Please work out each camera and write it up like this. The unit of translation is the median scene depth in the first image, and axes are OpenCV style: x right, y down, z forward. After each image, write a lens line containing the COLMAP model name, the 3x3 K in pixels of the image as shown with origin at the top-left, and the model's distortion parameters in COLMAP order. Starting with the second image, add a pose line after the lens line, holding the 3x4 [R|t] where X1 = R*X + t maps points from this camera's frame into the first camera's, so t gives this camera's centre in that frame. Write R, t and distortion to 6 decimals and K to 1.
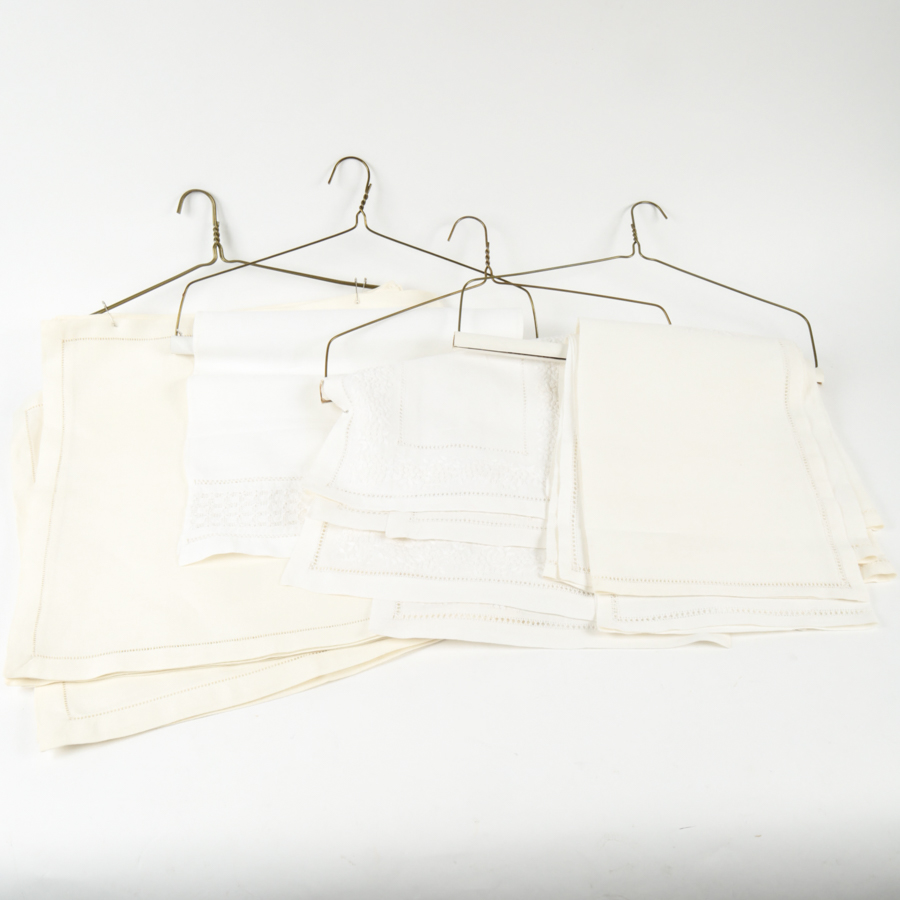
lens RADIAL K [[1080.2, 0, 417.0], [0, 1080.2, 463.6], [0, 0, 1]] dist [0.002436, 0.000000]
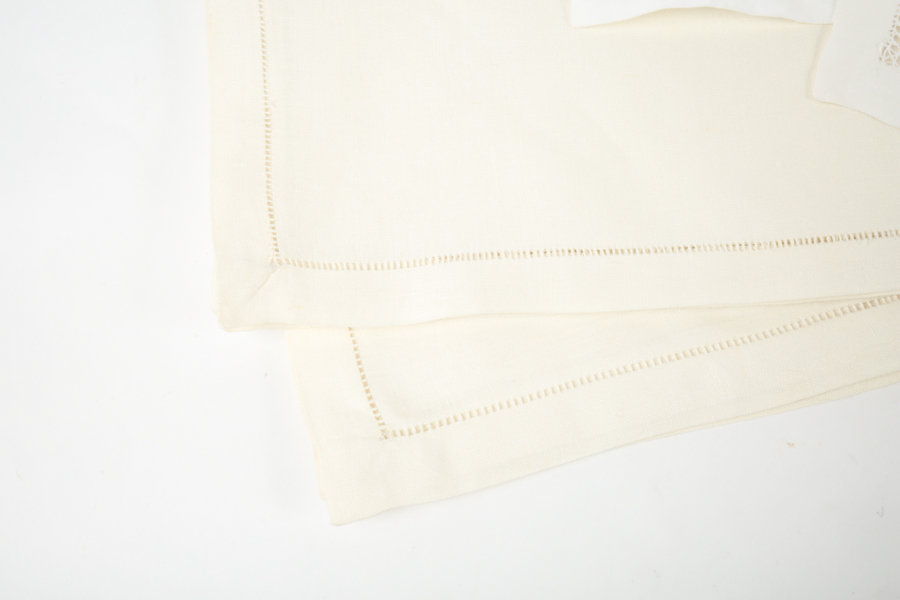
lens RADIAL K [[835.2, 0, 446.3], [0, 835.2, 301.0], [0, 0, 1]] dist [0.034915, 0.000000]
pose [[0.996995, 0.073443, 0.024627, -0.258355], [-0.073967, 0.808198, 0.584247, -0.008525], [0.023005, -0.584313, 0.811202, 0.632707]]
